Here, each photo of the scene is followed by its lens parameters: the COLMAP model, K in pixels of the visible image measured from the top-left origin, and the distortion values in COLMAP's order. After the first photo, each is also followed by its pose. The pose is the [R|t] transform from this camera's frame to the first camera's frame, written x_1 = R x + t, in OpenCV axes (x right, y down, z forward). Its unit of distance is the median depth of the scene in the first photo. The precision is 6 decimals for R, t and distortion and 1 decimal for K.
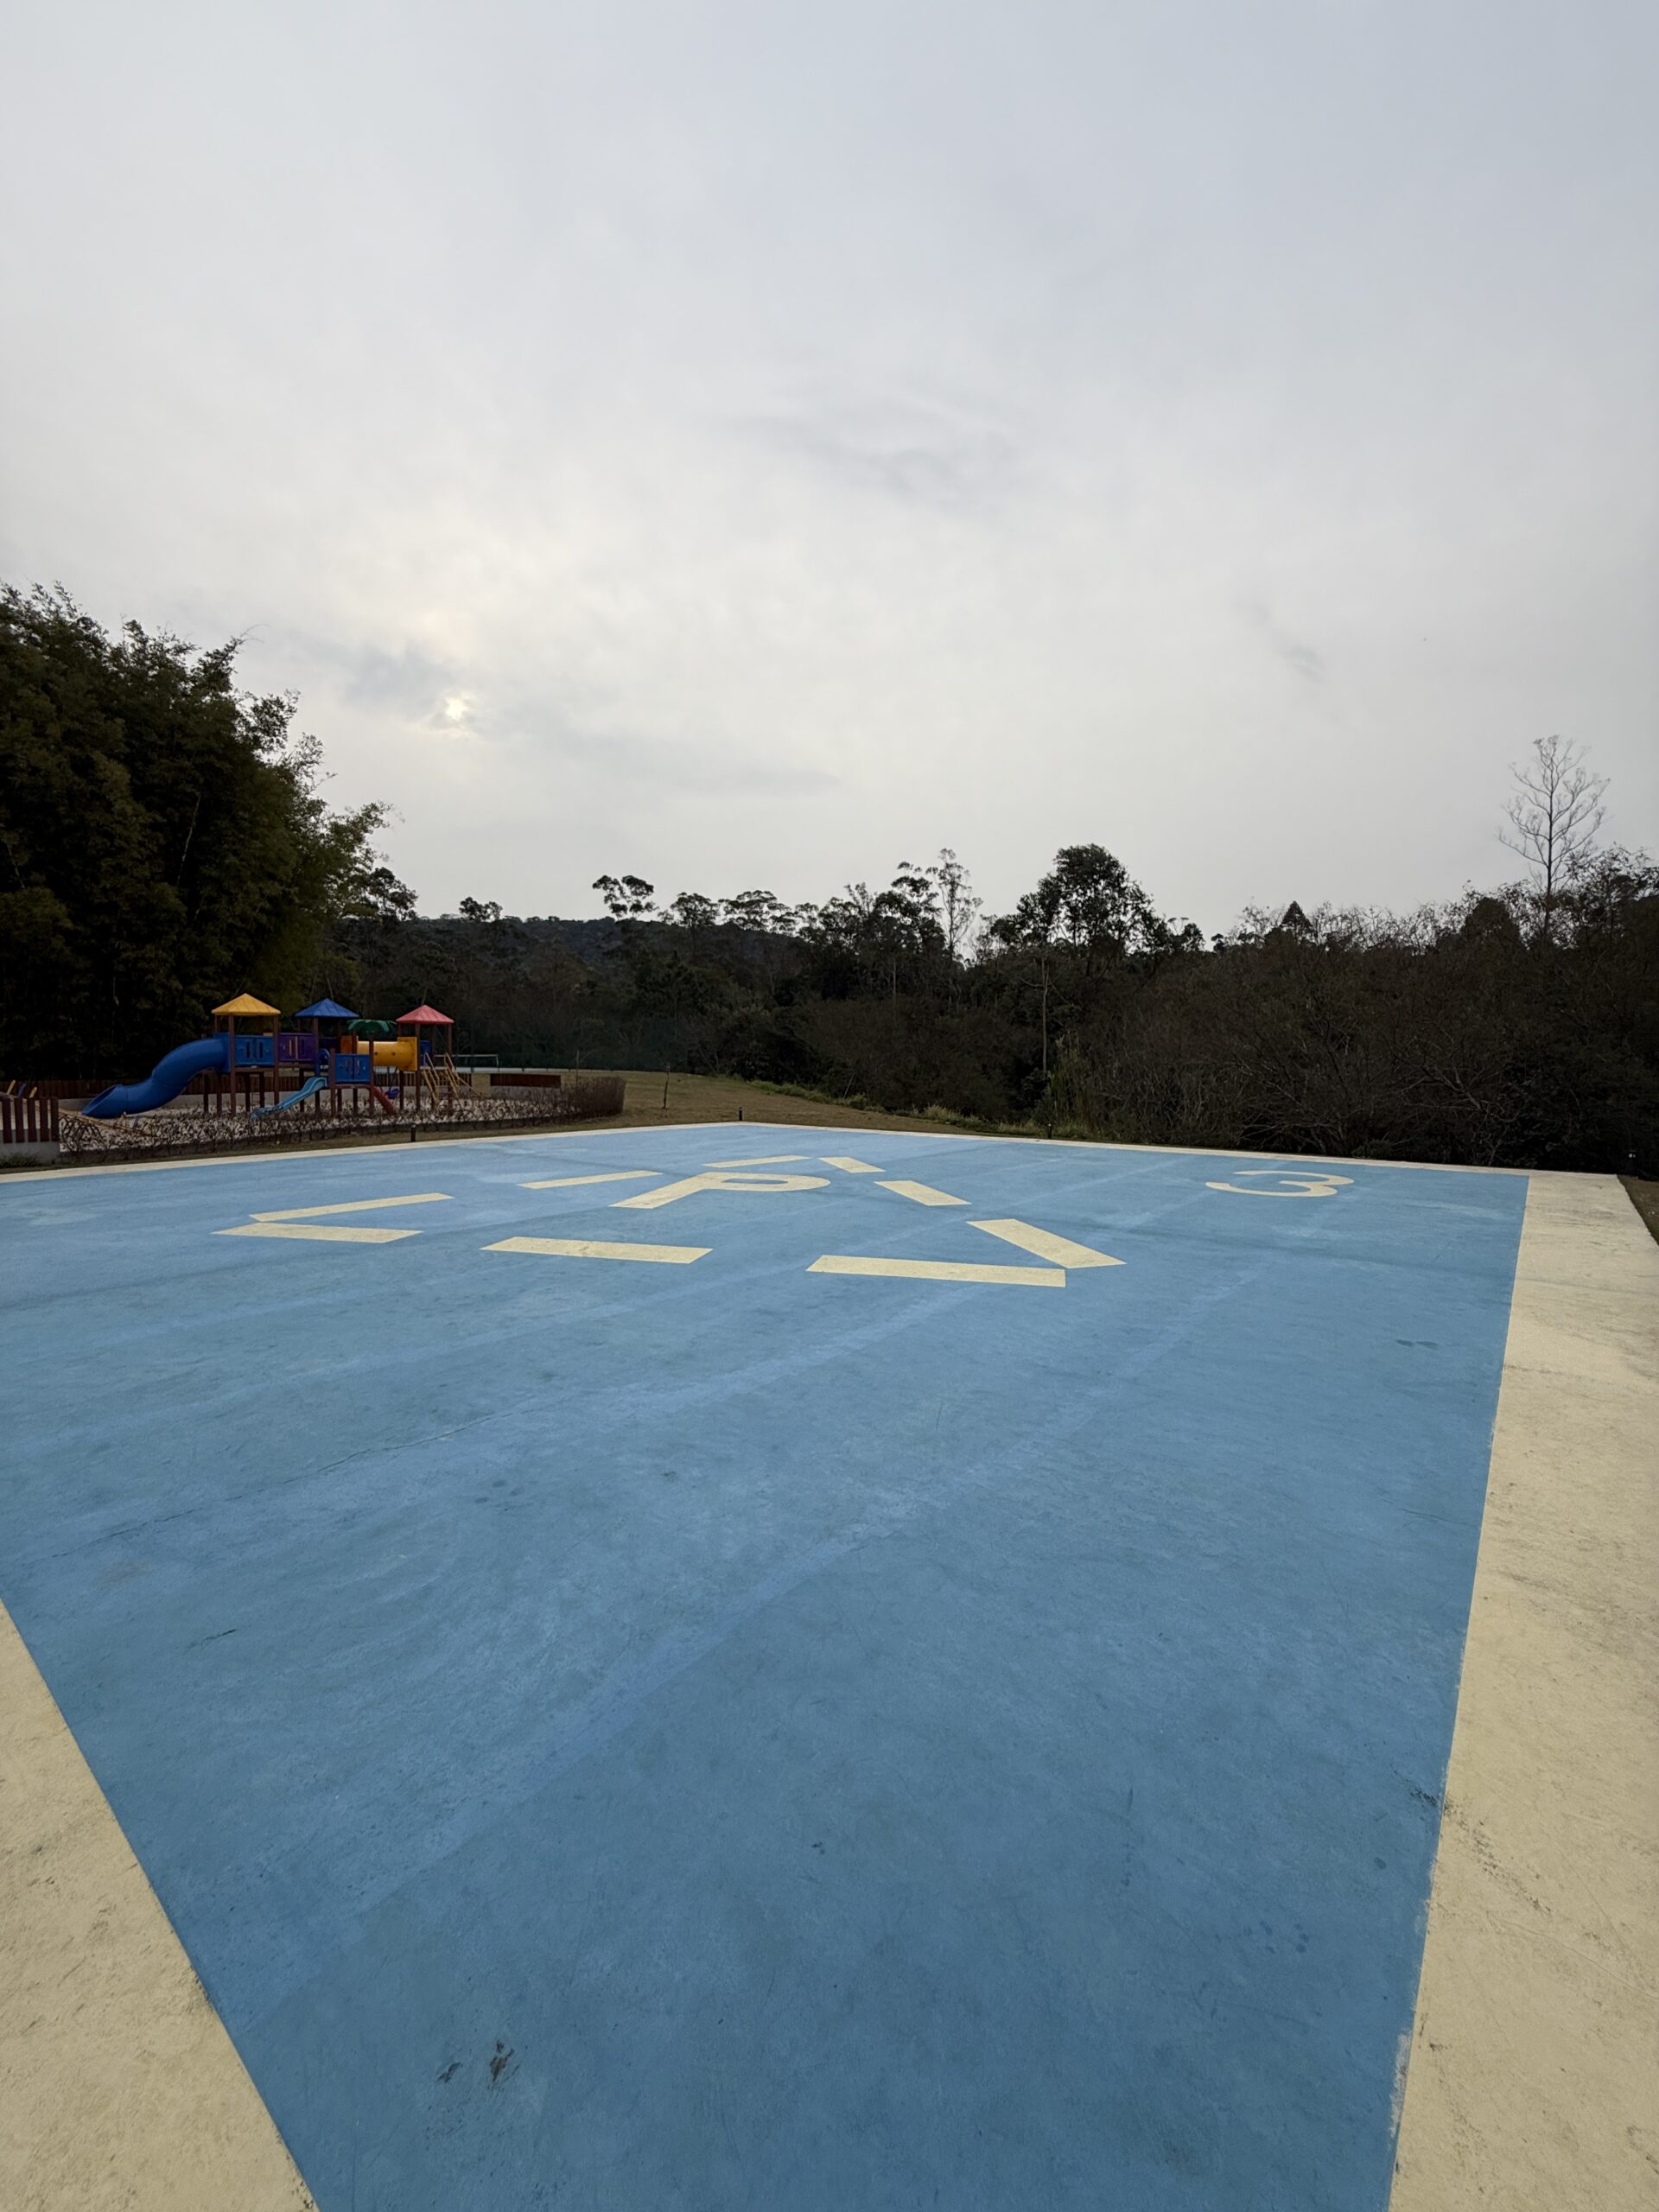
lens RADIAL K [[883.1, 0, 829.5], [0, 883.1, 1106.0], [0, 0, 1]] dist [0.000458, -0.000001]
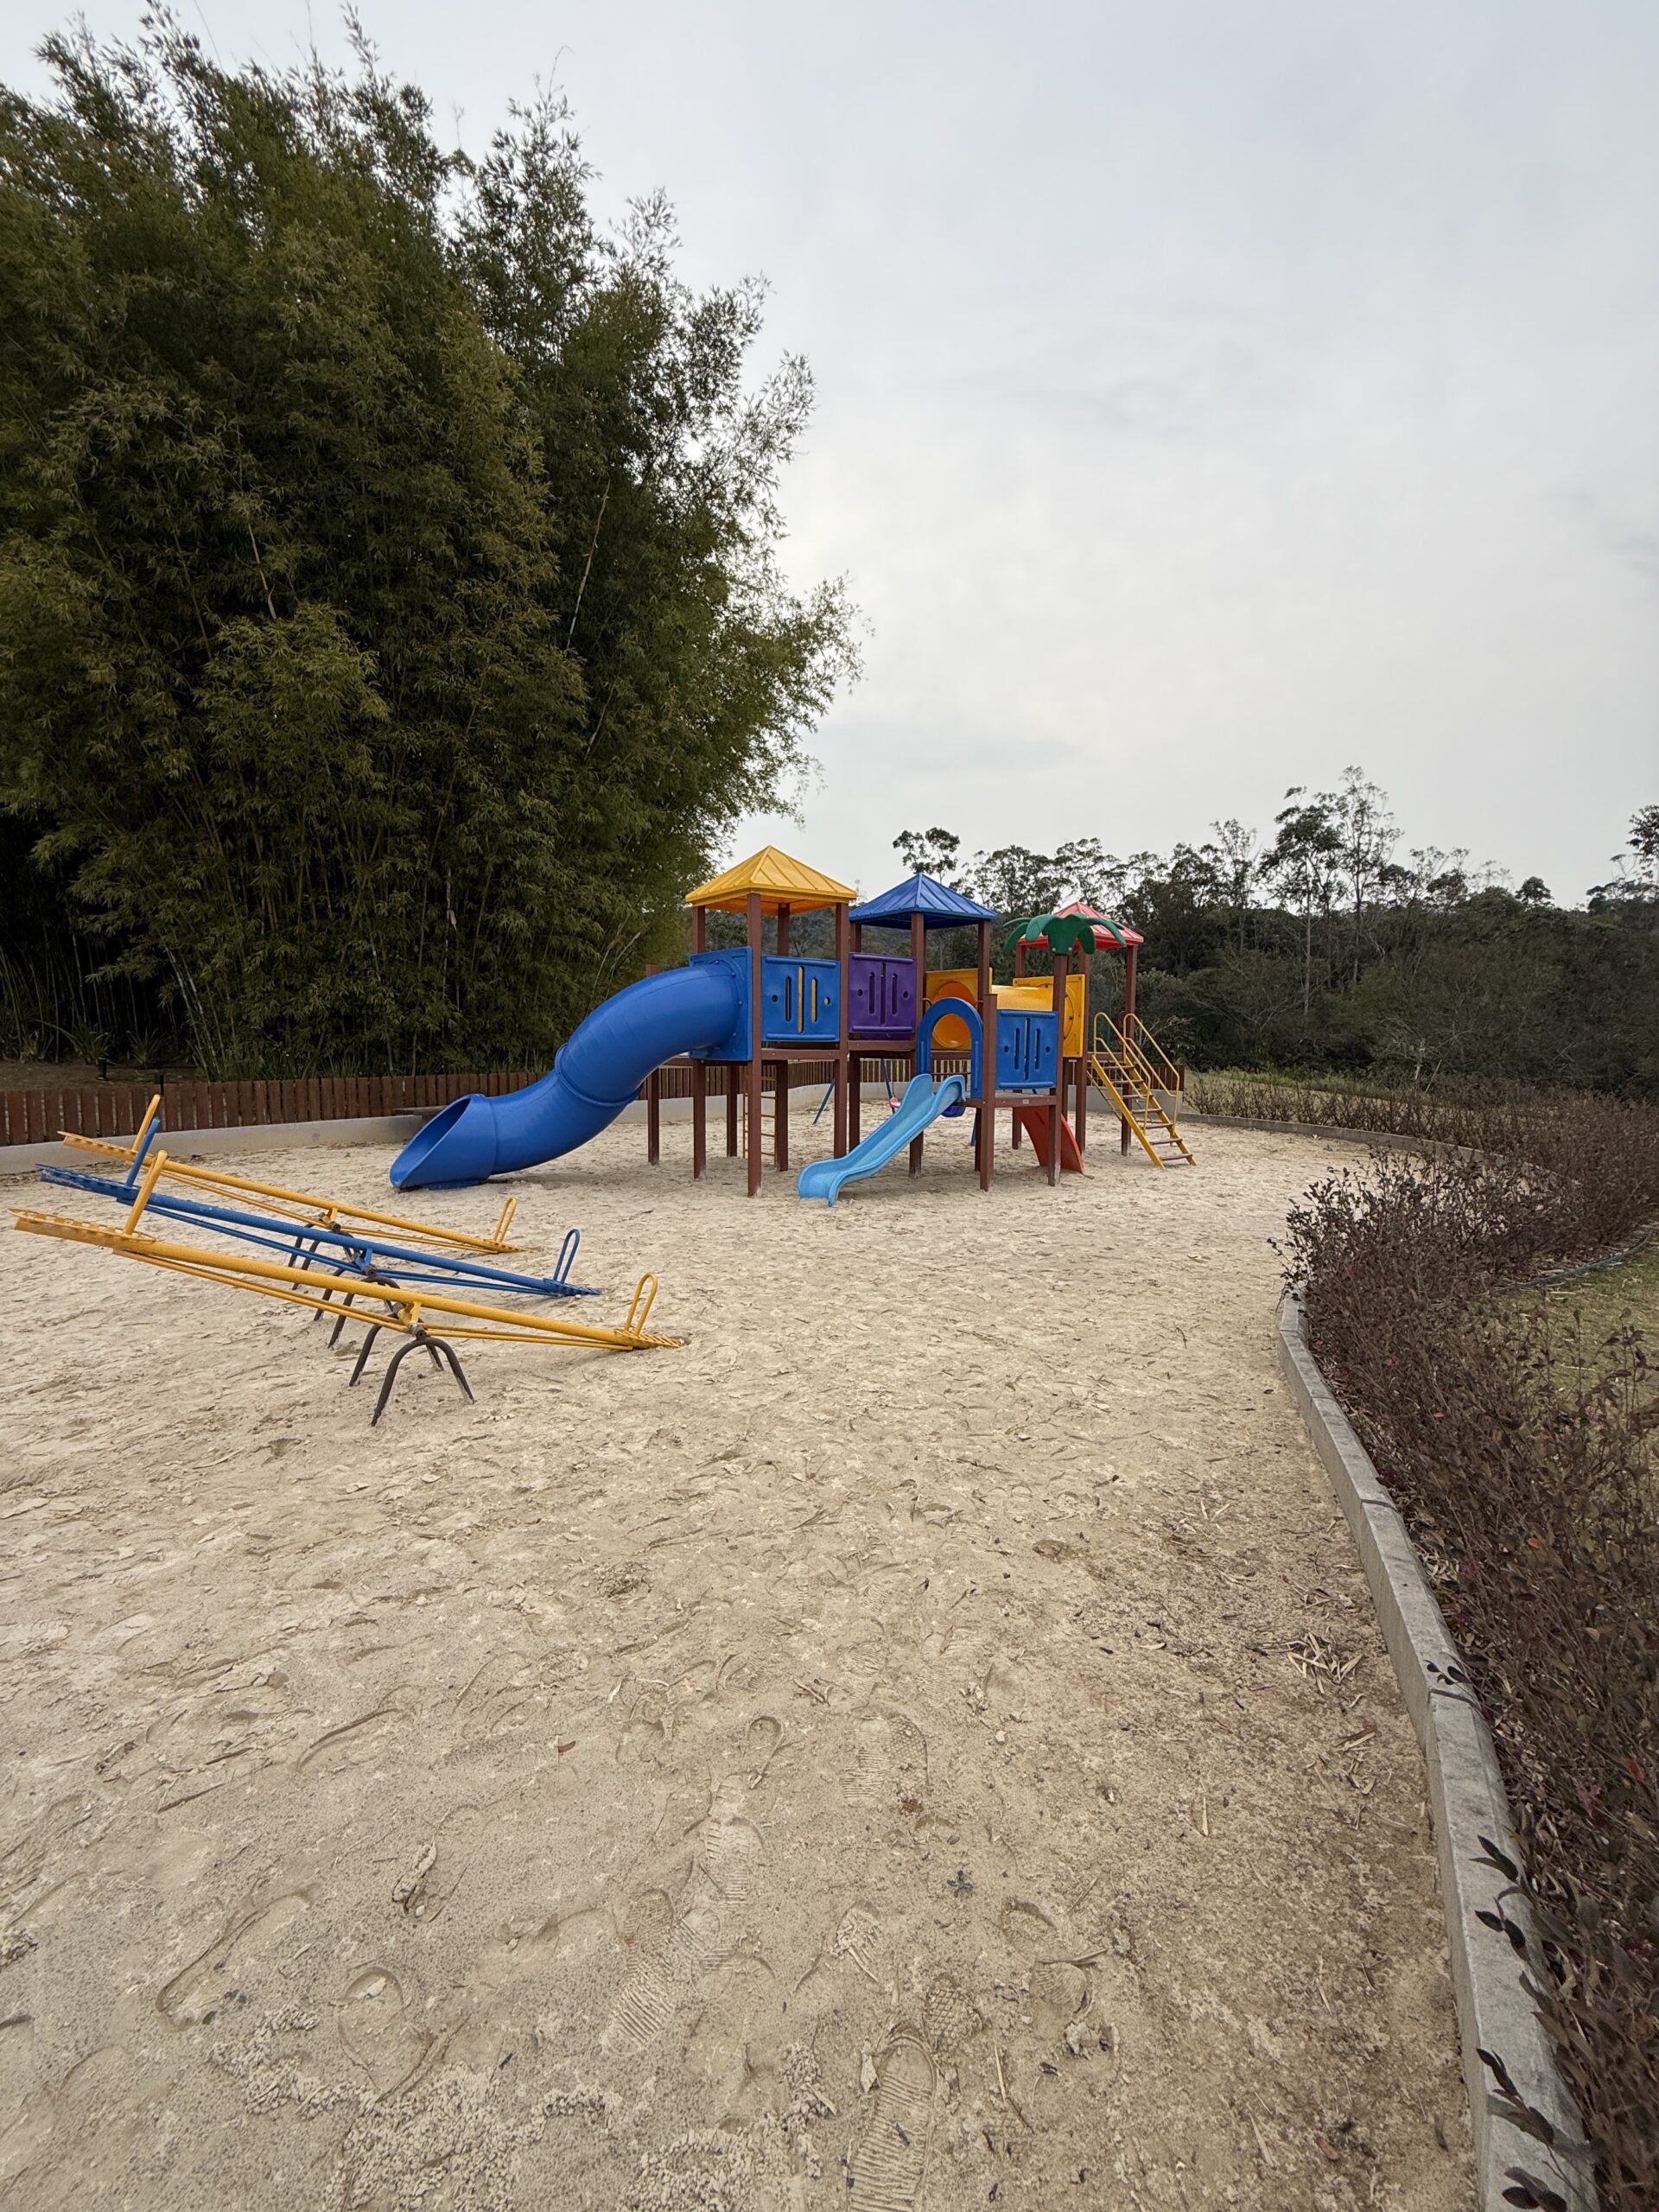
lens RADIAL K [[883.1, 0, 829.5], [0, 883.1, 1106.0], [0, 0, 1]] dist [0.000458, -0.000001]
pose [[0.972786, 0.009955, -0.231491, -0.125326], [-0.006783, 0.999872, 0.014493, -0.005066], [0.231606, -0.012528, 0.972729, 0.144451]]
